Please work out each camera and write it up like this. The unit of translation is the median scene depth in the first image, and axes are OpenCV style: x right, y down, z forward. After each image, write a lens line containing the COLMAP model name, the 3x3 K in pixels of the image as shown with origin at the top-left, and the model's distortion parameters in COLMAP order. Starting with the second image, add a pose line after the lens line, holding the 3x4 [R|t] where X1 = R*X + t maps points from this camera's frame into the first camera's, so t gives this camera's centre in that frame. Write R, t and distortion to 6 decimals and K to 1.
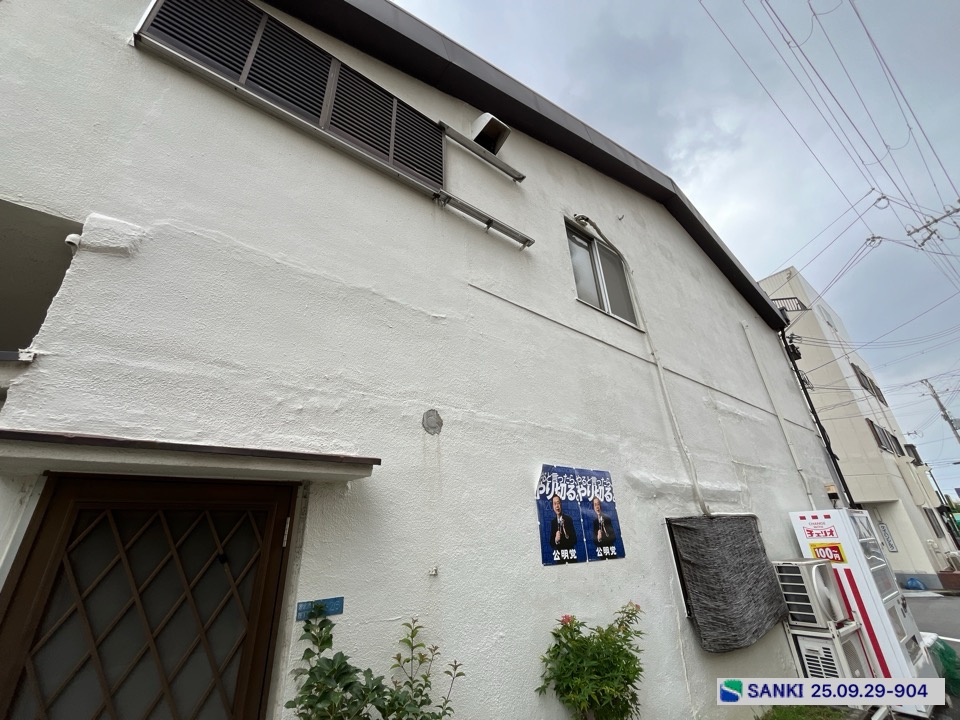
lens RADIAL K [[390.1, 0, 476.8], [0, 390.1, 360.4], [0, 0, 1]] dist [-0.002753, 0.000242]
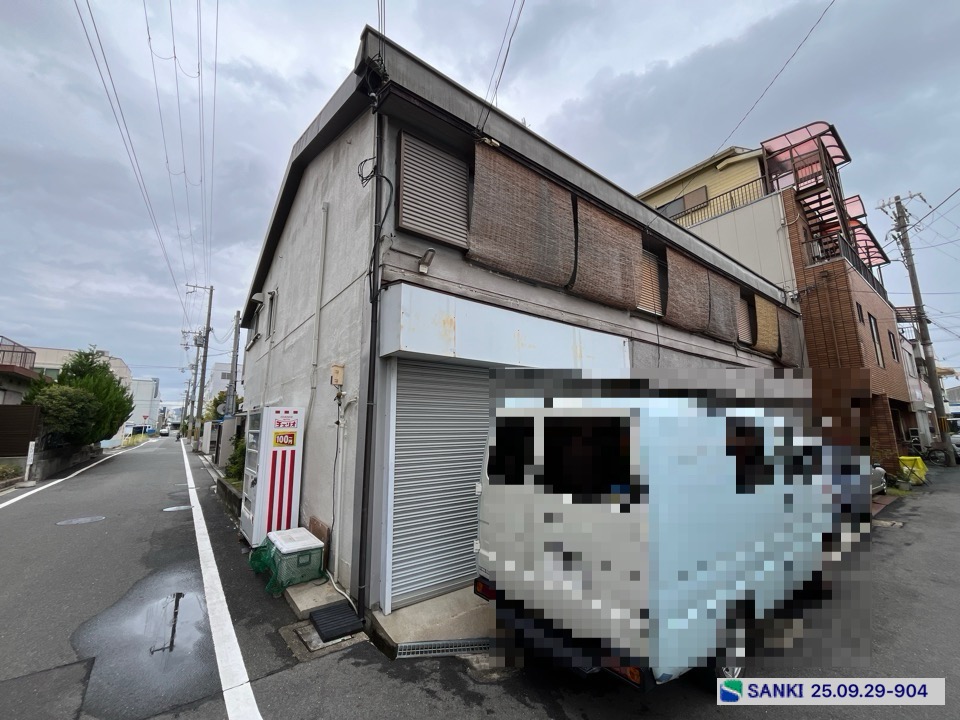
lens RADIAL K [[390.1, 0, 477.2], [0, 390.1, 361.2], [0, 0, 1]] dist [-0.002753, 0.000242]
pose [[-0.001248, 0.204472, 0.978872, -0.683427], [-0.411603, 0.892003, -0.186851, 0.467689], [-0.911363, -0.403139, 0.083048, 0.806672]]
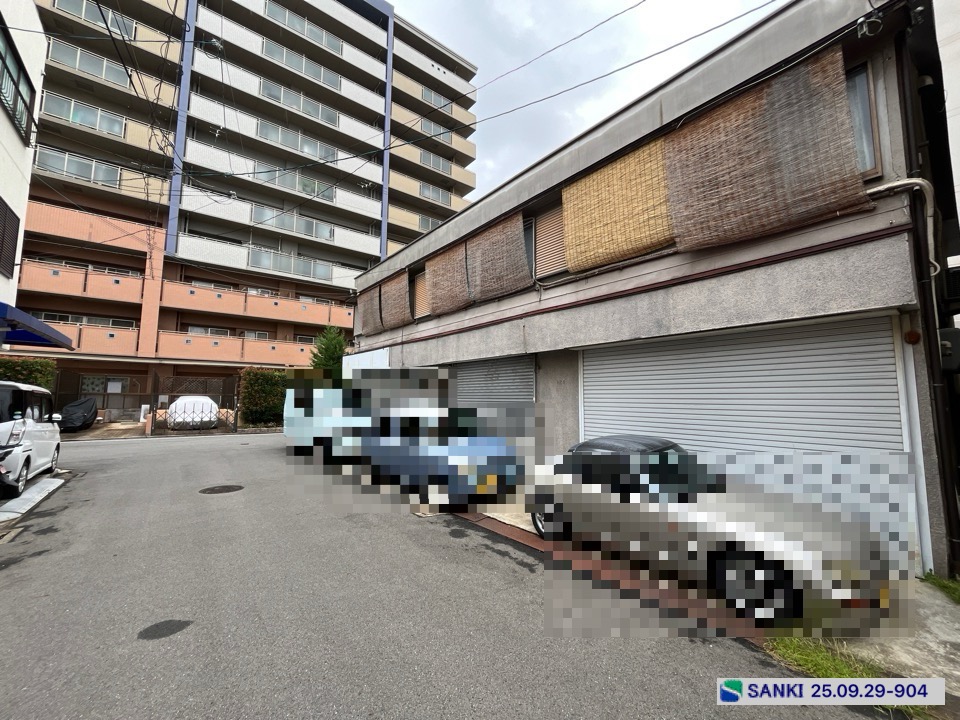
lens RADIAL K [[390.1, 0, 476.8], [0, 390.1, 360.9], [0, 0, 1]] dist [-0.002753, 0.000242]
pose [[0.999070, 0.042259, 0.008572, 2.758046], [-0.042701, 0.941977, 0.332950, -1.986151], [0.005995, -0.333006, 0.942906, -4.306205]]
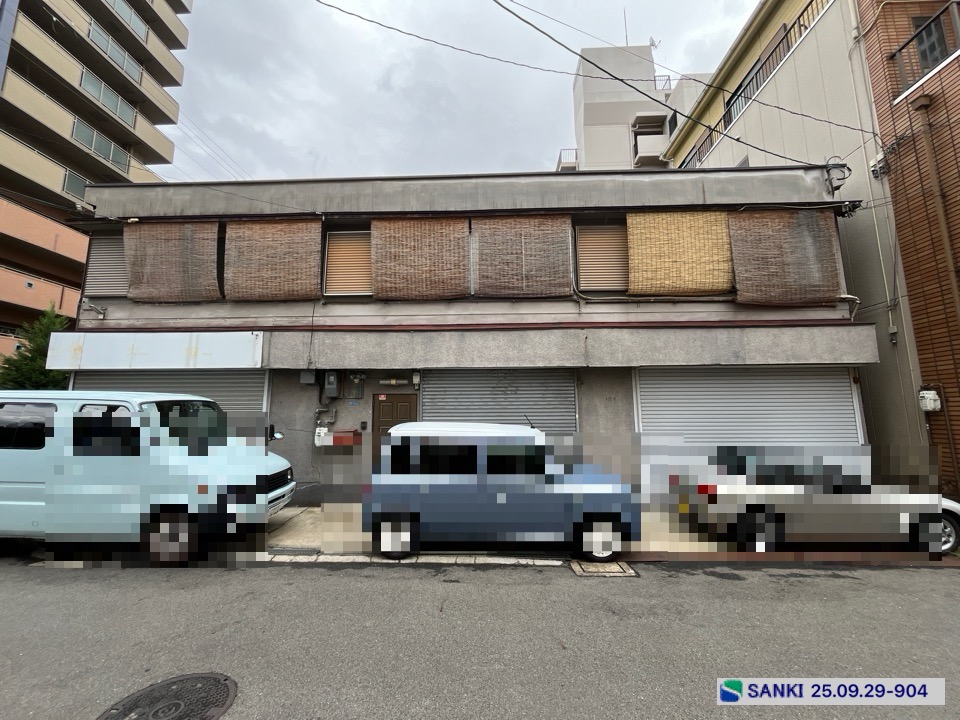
lens RADIAL K [[390.1, 0, 478.6], [0, 390.1, 361.4], [0, 0, 1]] dist [-0.002753, 0.000242]
pose [[0.636450, 0.143942, 0.757768, 0.626110], [-0.341601, 0.933433, 0.109601, -1.162675], [-0.691549, -0.328610, 0.643254, -2.750789]]
